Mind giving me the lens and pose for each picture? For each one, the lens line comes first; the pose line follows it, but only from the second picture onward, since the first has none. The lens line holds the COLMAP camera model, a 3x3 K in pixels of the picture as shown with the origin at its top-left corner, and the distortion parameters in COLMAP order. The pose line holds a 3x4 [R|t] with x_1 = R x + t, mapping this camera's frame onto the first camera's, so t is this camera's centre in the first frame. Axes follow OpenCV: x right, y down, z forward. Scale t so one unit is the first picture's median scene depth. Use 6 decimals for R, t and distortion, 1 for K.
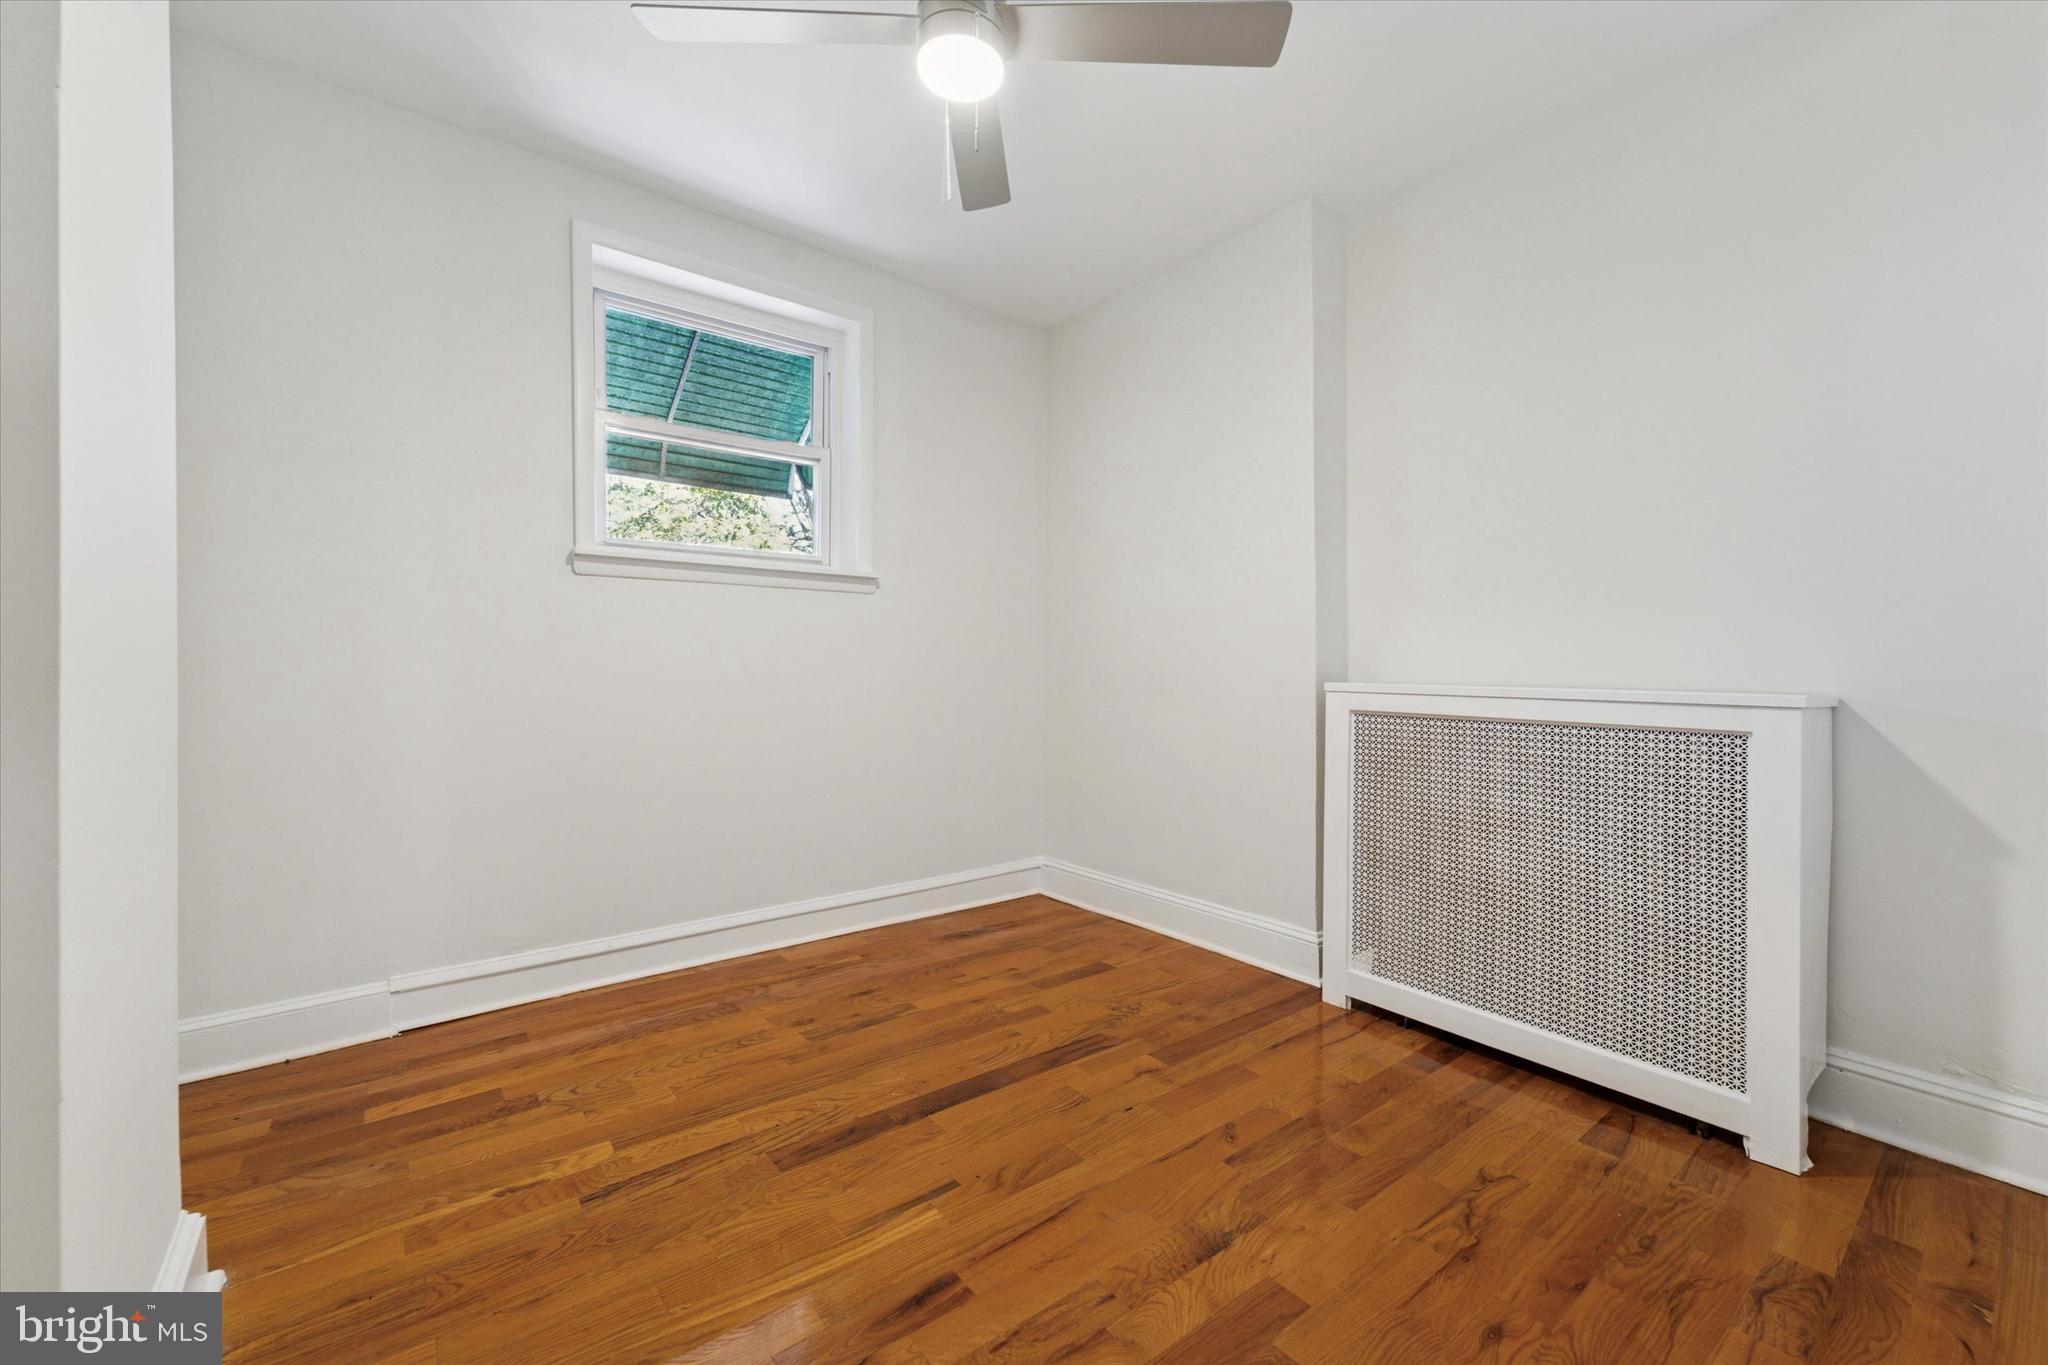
lens RADIAL K [[830.9, 0, 1026.5], [0, 830.9, 681.9], [0, 0, 1]] dist [0.000841, -0.000837]
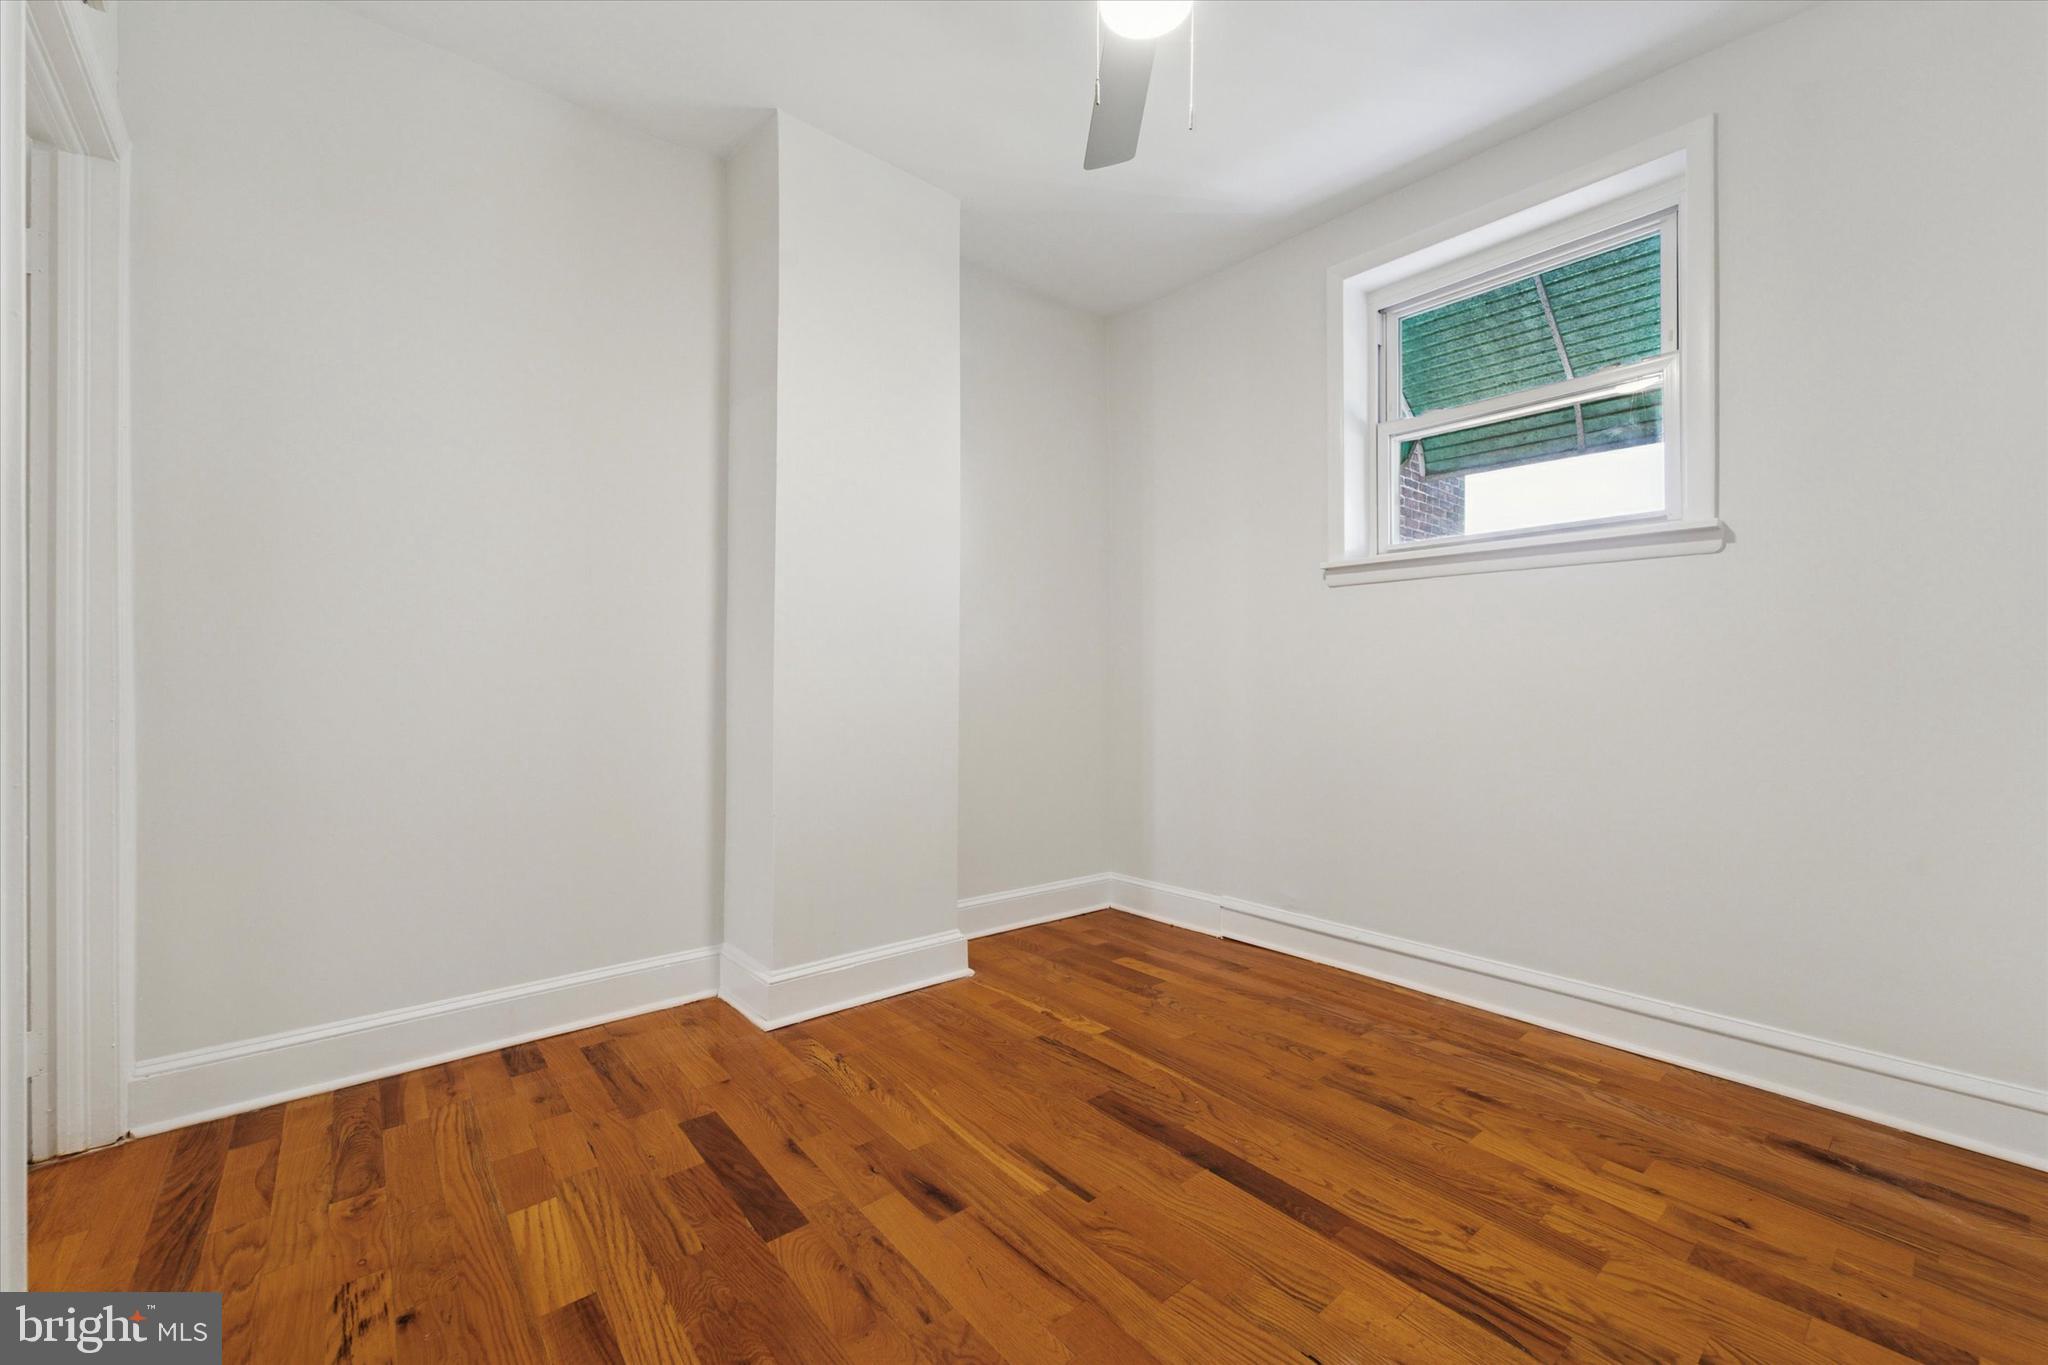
lens RADIAL K [[830.9, 0, 1026.5], [0, 830.9, 681.9], [0, 0, 1]] dist [0.000841, -0.000837]
pose [[0.027071, -0.003885, -0.999626, 0.618529], [-0.020596, 0.999778, -0.004444, 0.012130], [0.999421, 0.020708, 0.026985, 0.633666]]
